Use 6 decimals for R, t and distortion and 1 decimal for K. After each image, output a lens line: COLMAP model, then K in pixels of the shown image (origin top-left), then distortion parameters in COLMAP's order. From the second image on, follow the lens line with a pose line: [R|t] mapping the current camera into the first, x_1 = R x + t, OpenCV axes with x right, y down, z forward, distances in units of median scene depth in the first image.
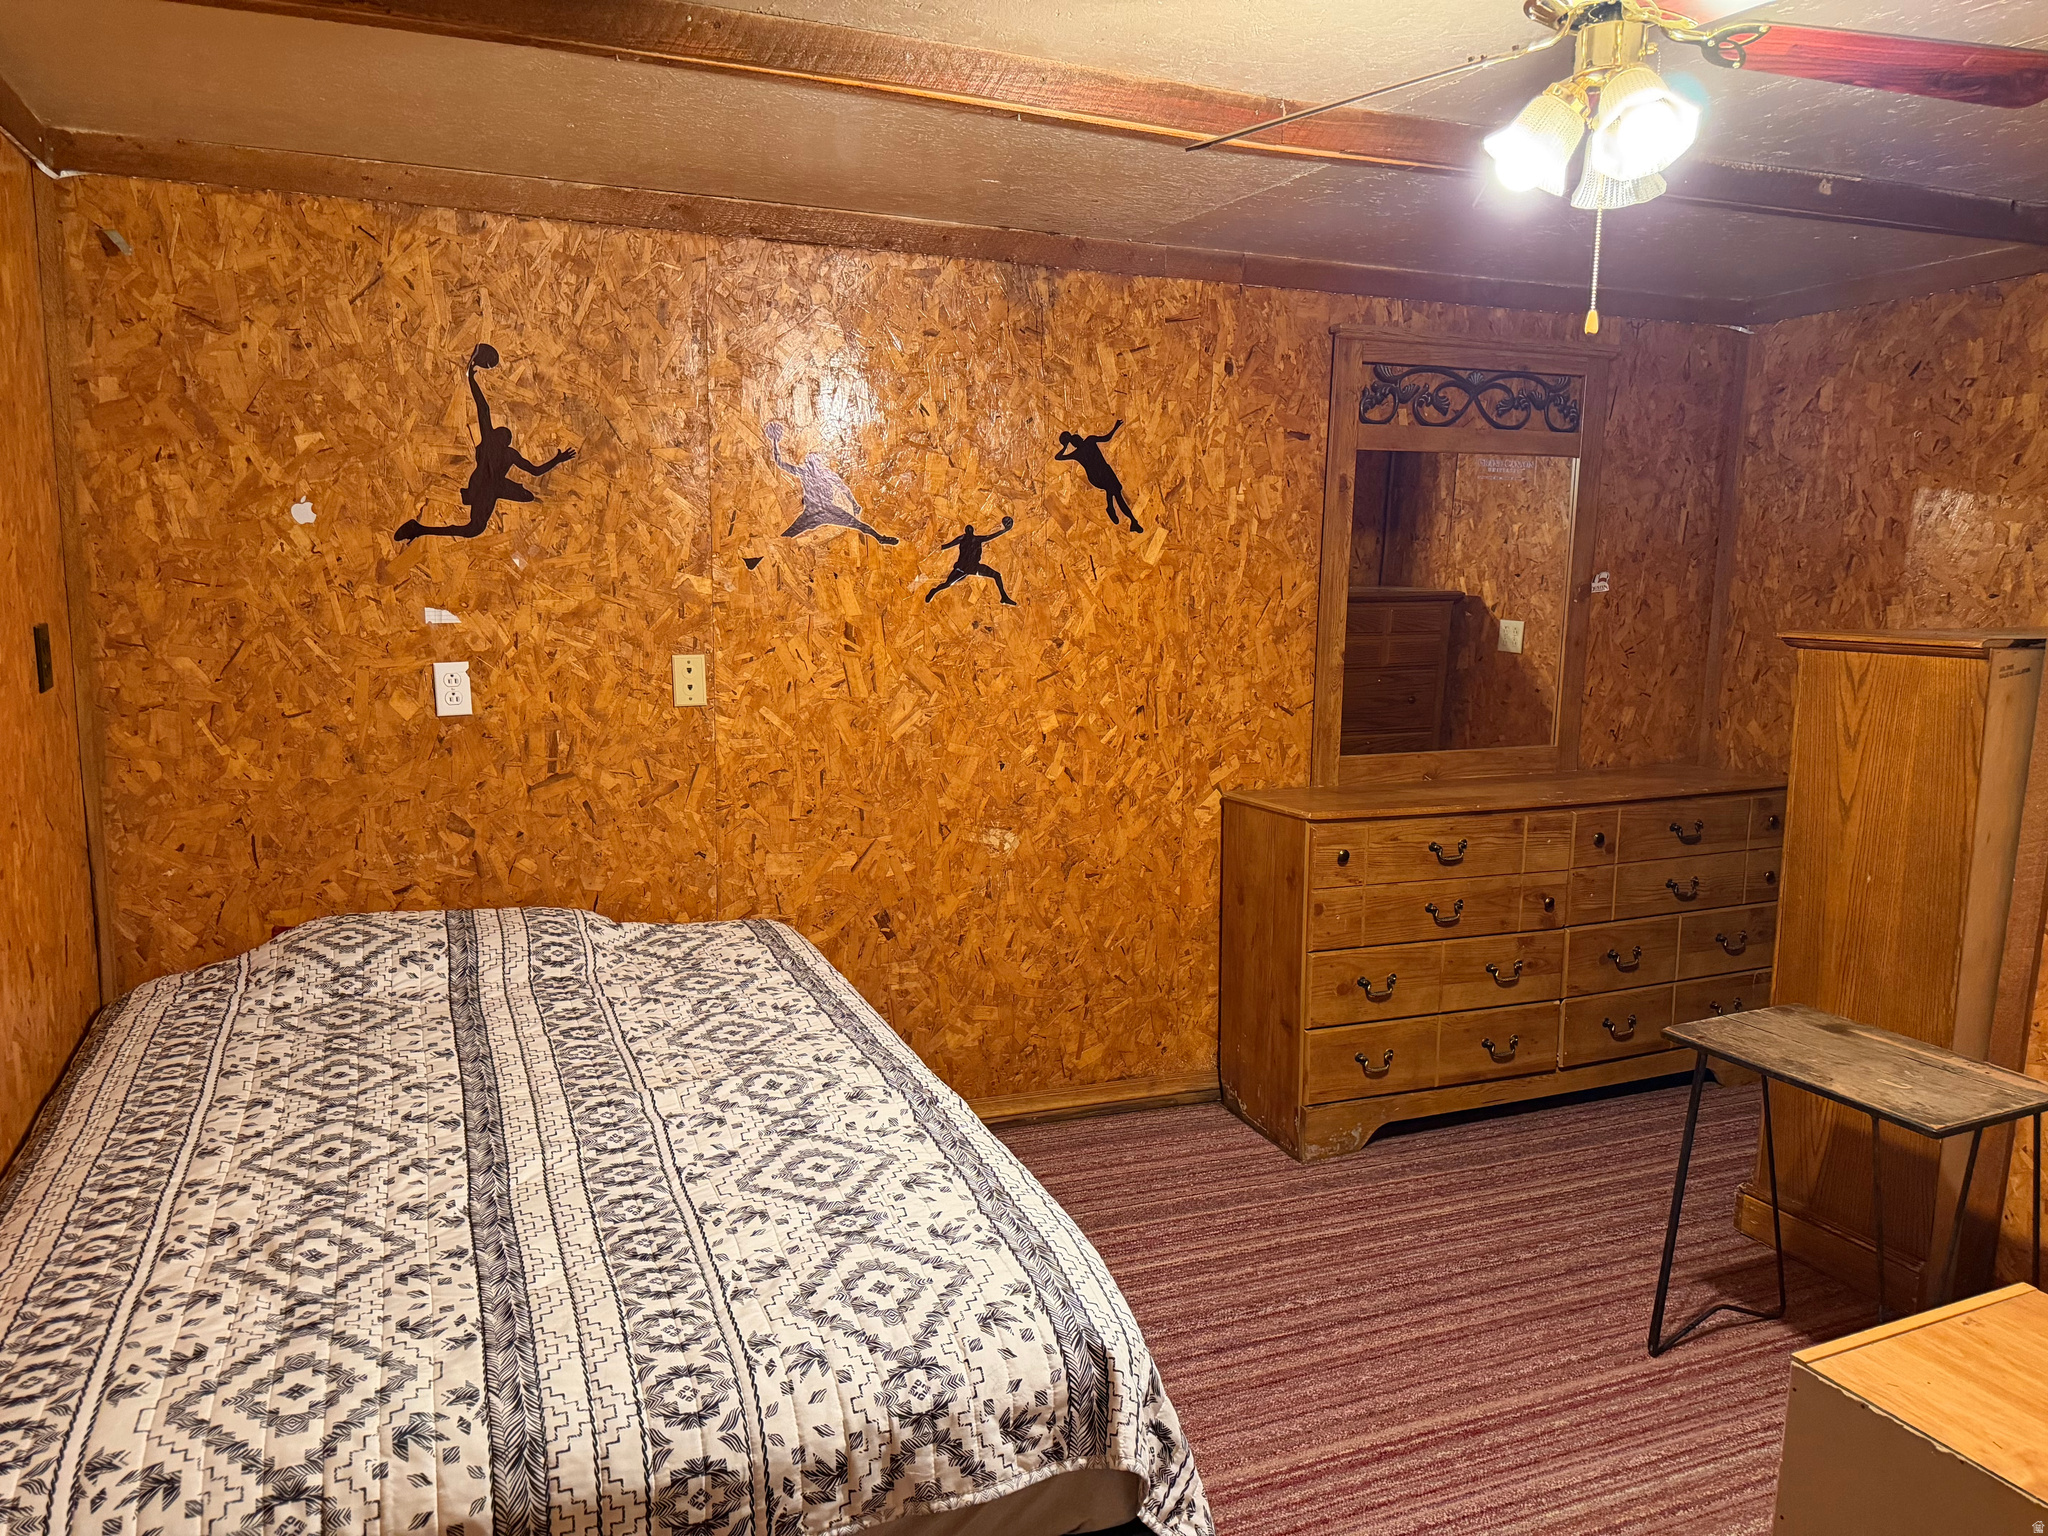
lens RADIAL K [[1445.5, 0, 1019.6], [0, 1445.5, 773.7], [0, 0, 1]] dist [-0.001062, -0.000688]
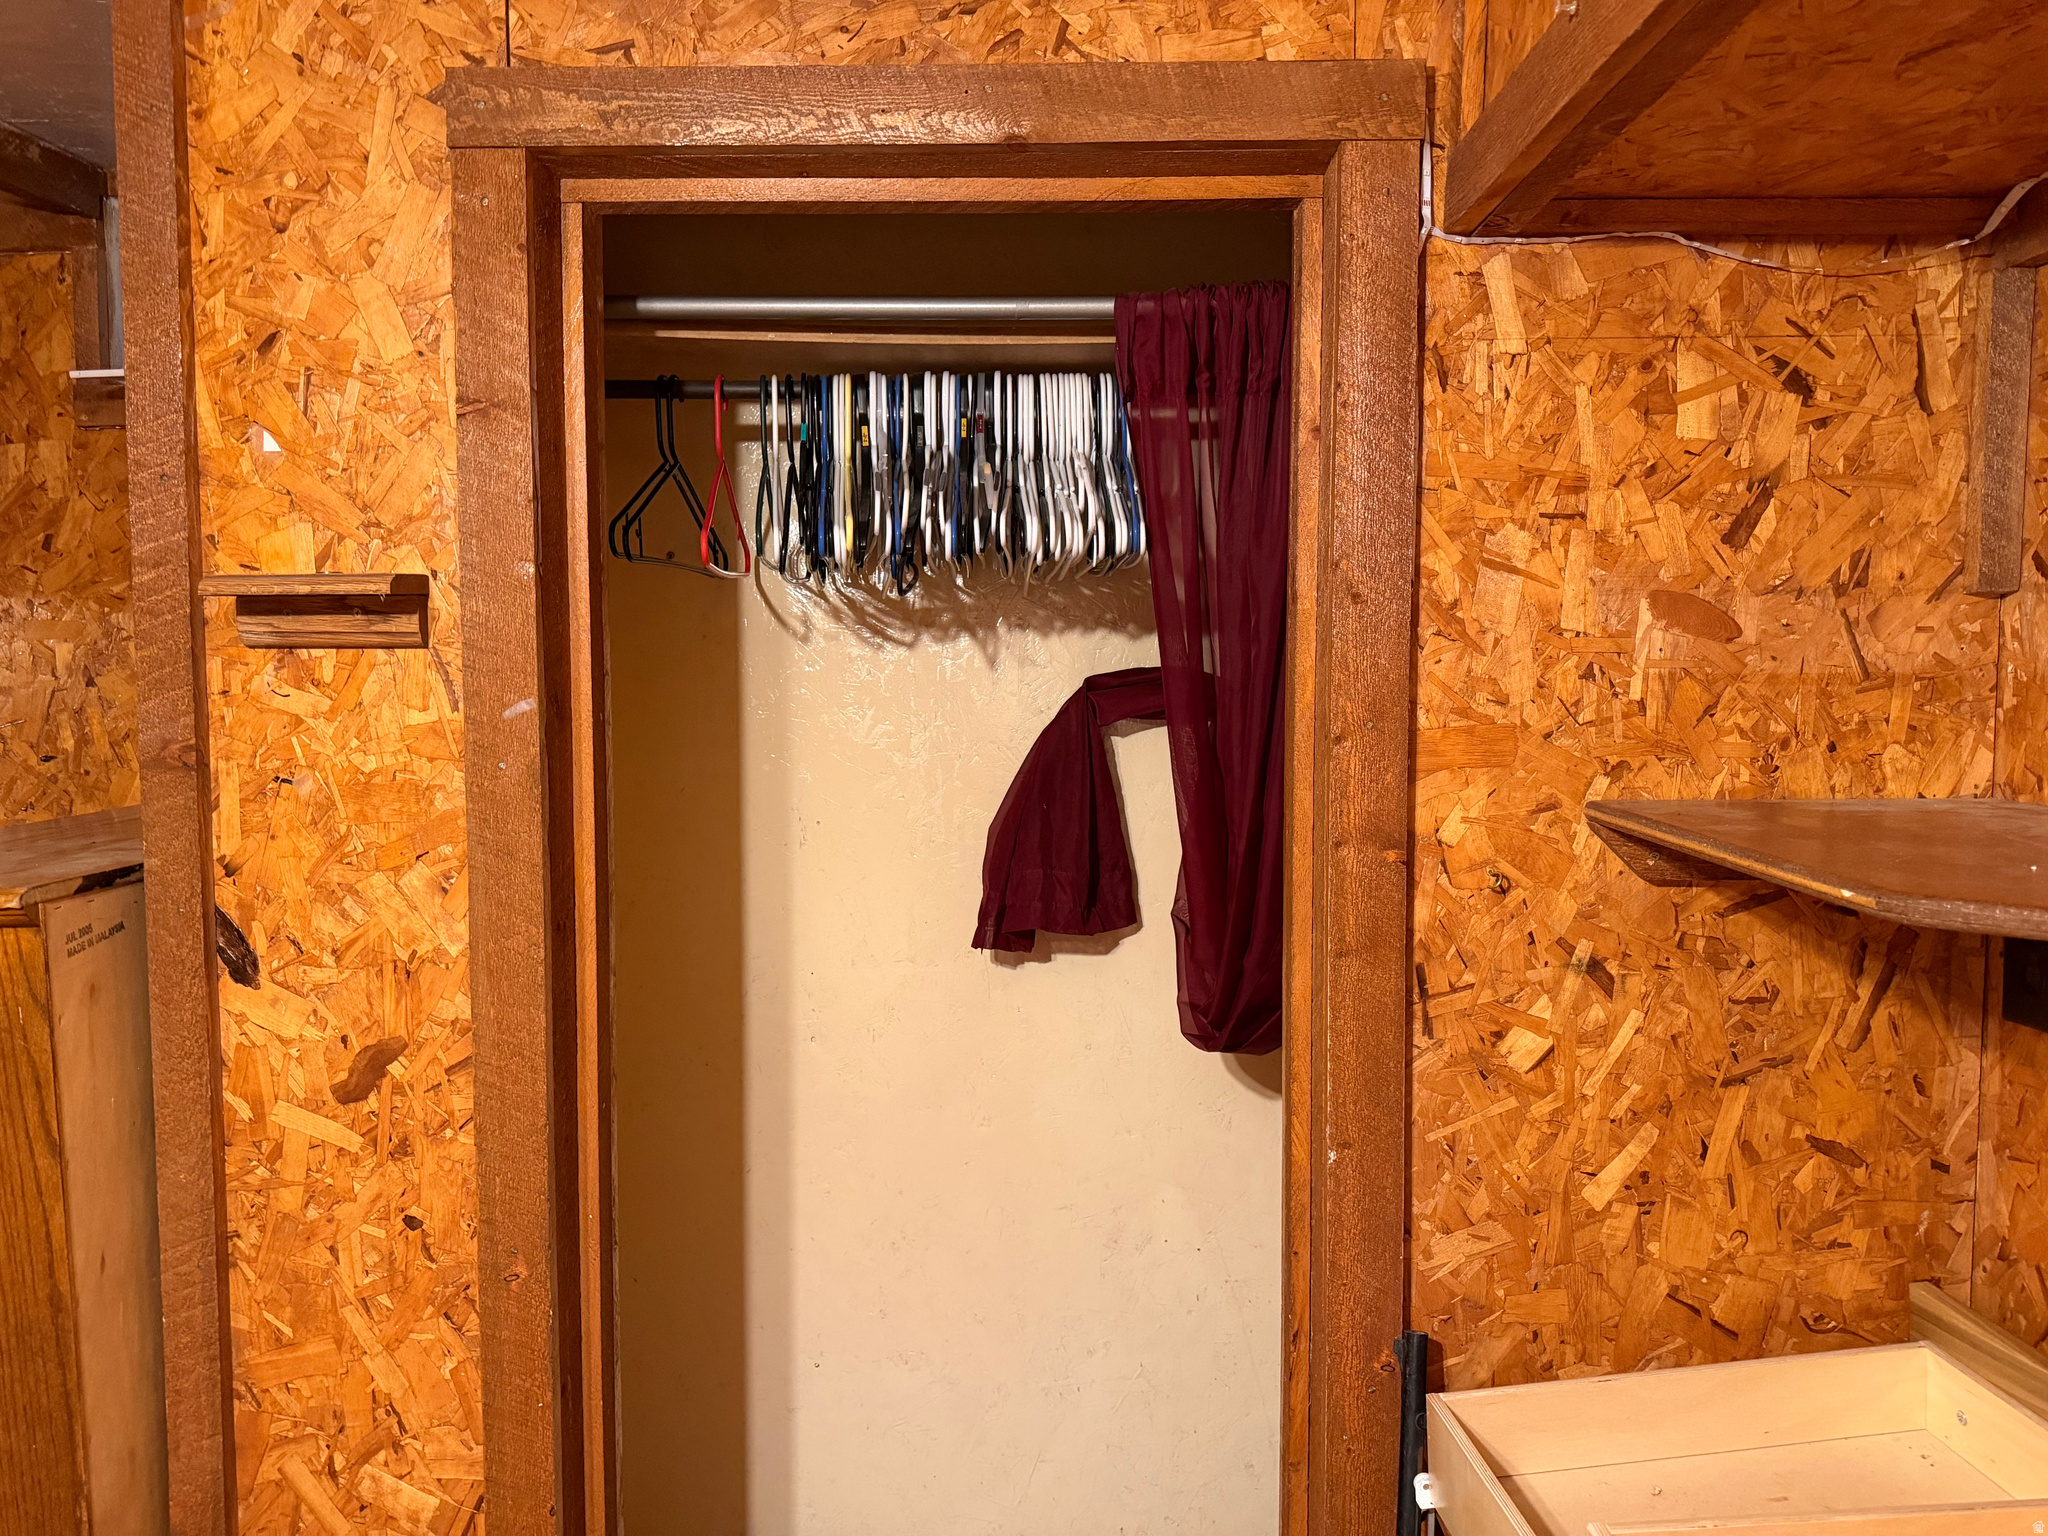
lens RADIAL K [[1445.5, 0, 1026.4], [0, 1445.5, 768.1], [0, 0, 1]] dist [-0.001062, -0.000688]
pose [[0.389737, -0.086948, 0.916813, 0.346099], [0.156066, 0.987369, 0.027296, -0.090915], [-0.907606, 0.132445, 0.398384, 0.478414]]
